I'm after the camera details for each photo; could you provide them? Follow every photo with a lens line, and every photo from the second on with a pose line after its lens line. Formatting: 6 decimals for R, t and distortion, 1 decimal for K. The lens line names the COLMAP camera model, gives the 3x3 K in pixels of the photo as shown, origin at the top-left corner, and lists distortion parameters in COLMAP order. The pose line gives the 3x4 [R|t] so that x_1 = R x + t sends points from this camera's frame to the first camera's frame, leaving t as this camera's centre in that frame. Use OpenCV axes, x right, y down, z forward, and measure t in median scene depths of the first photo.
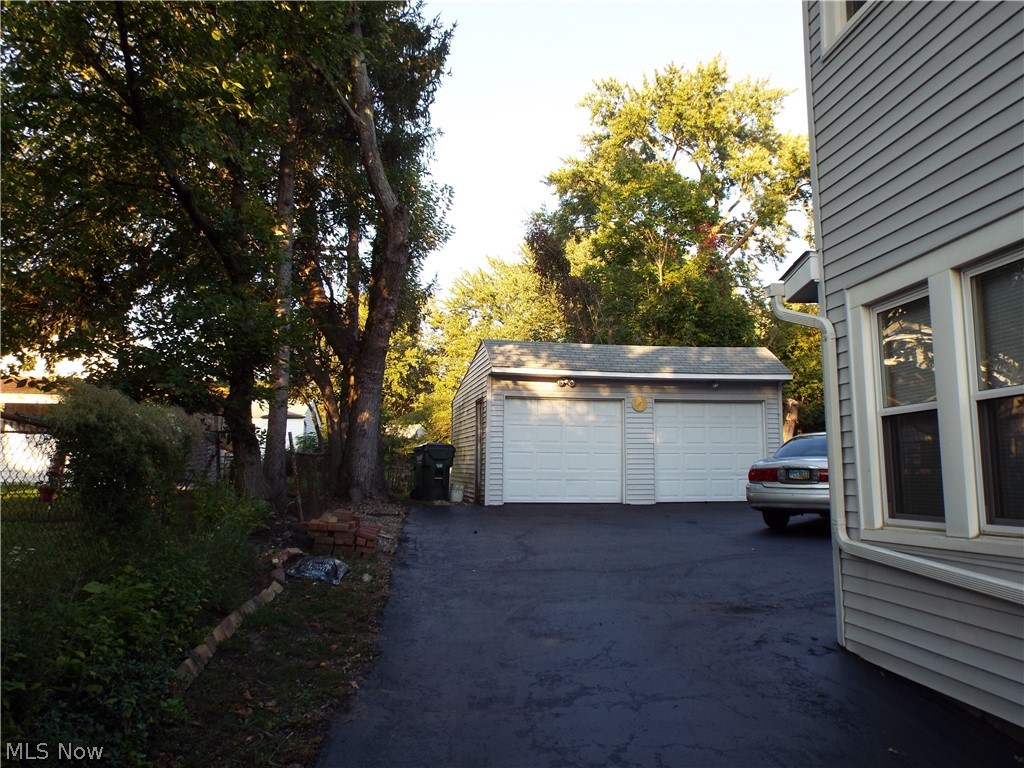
lens RADIAL K [[829.4, 0, 512.0], [0, 829.4, 384.0], [0, 0, 1]] dist [0.004801, 0.002301]
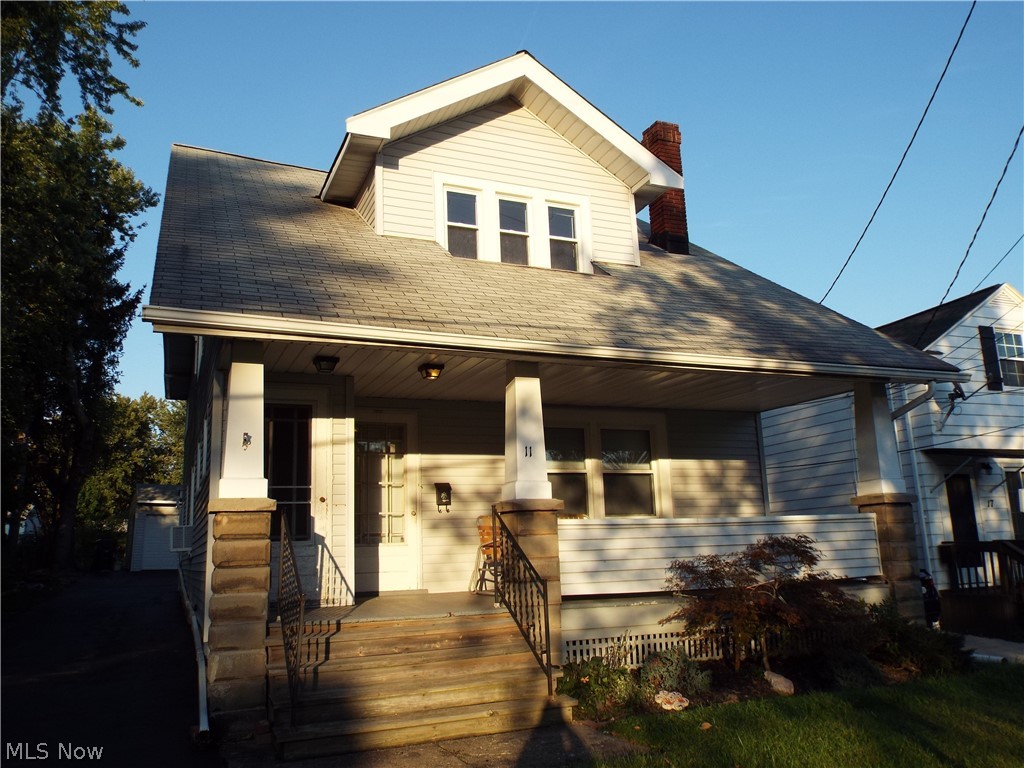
lens RADIAL K [[829.4, 0, 512.0], [0, 829.4, 384.0], [0, 0, 1]] dist [0.004801, 0.002301]
pose [[0.960219, 0.038582, 0.276570, 0.198762], [-0.009260, 0.994264, -0.106554, -0.067069], [-0.279094, 0.099755, 0.955068, -0.843065]]
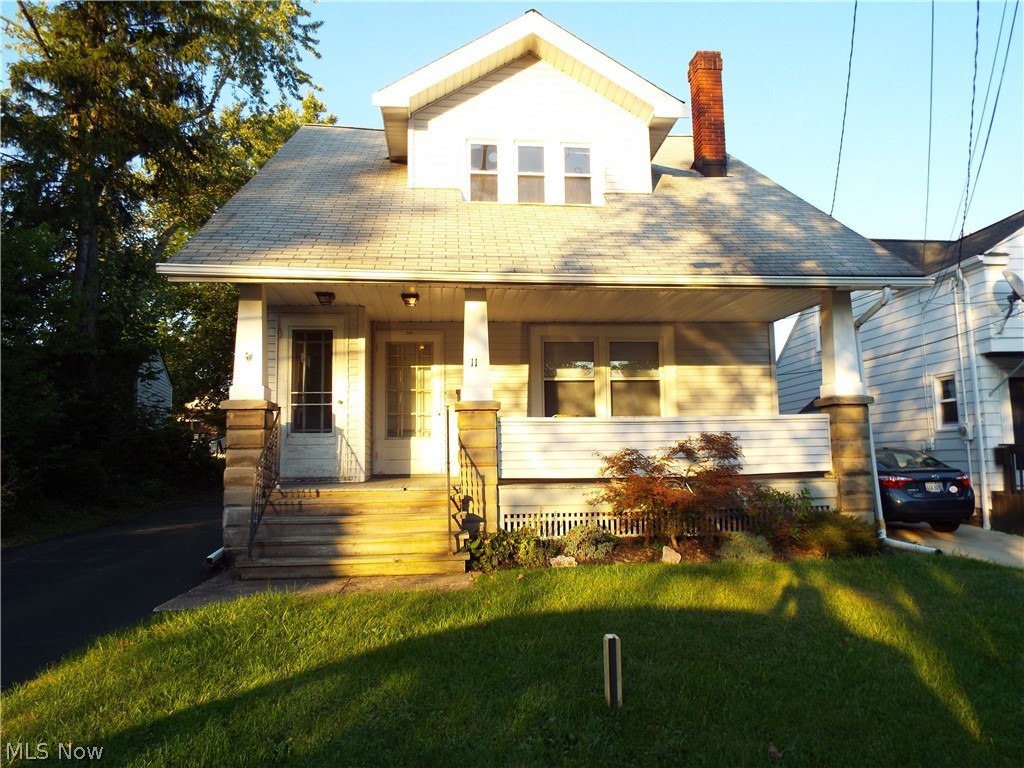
lens RADIAL K [[739.6, 0, 512.0], [0, 739.6, 384.0], [0, 0, 1]] dist [-0.017798, 0.003461]
pose [[0.999800, -0.000595, -0.019966, 0.893129], [0.000640, 0.999997, 0.002214, -0.060148], [0.019965, -0.002227, 0.999798, -1.092994]]
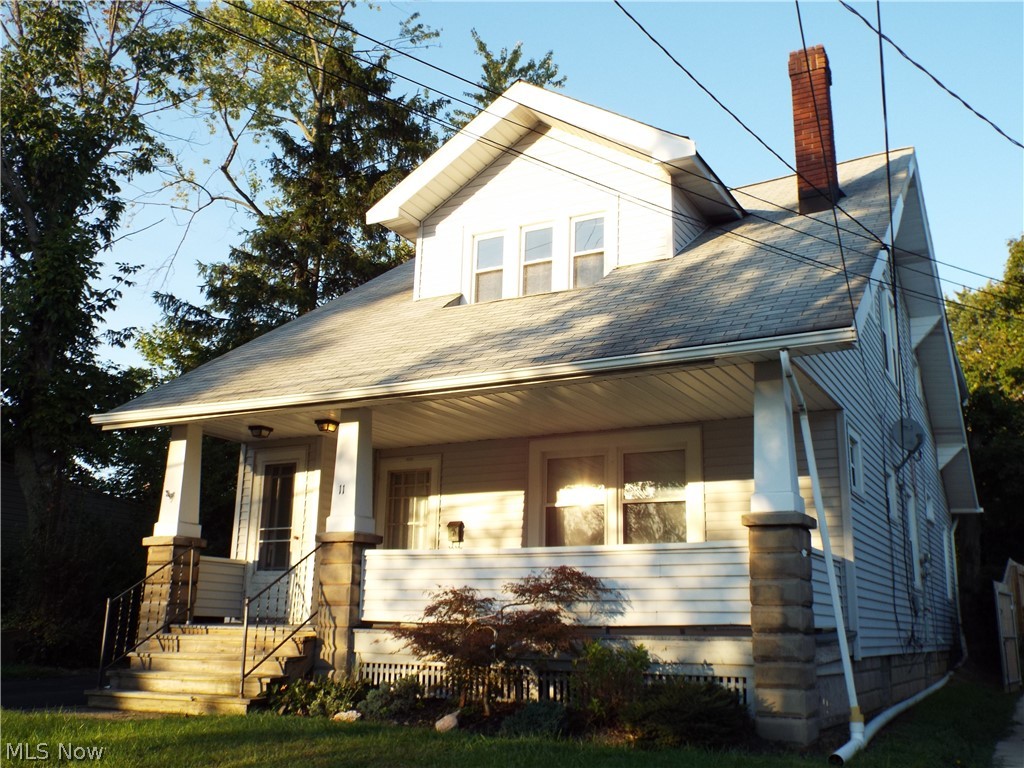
lens RADIAL K [[967.3, 0, 512.0], [0, 967.3, 384.0], [0, 0, 1]] dist [-0.005188, 0.009746]
pose [[0.814015, -0.110859, -0.570167, 2.502502], [0.027475, 0.987868, -0.152848, 0.005200], [0.580194, 0.108756, 0.807185, -0.802051]]
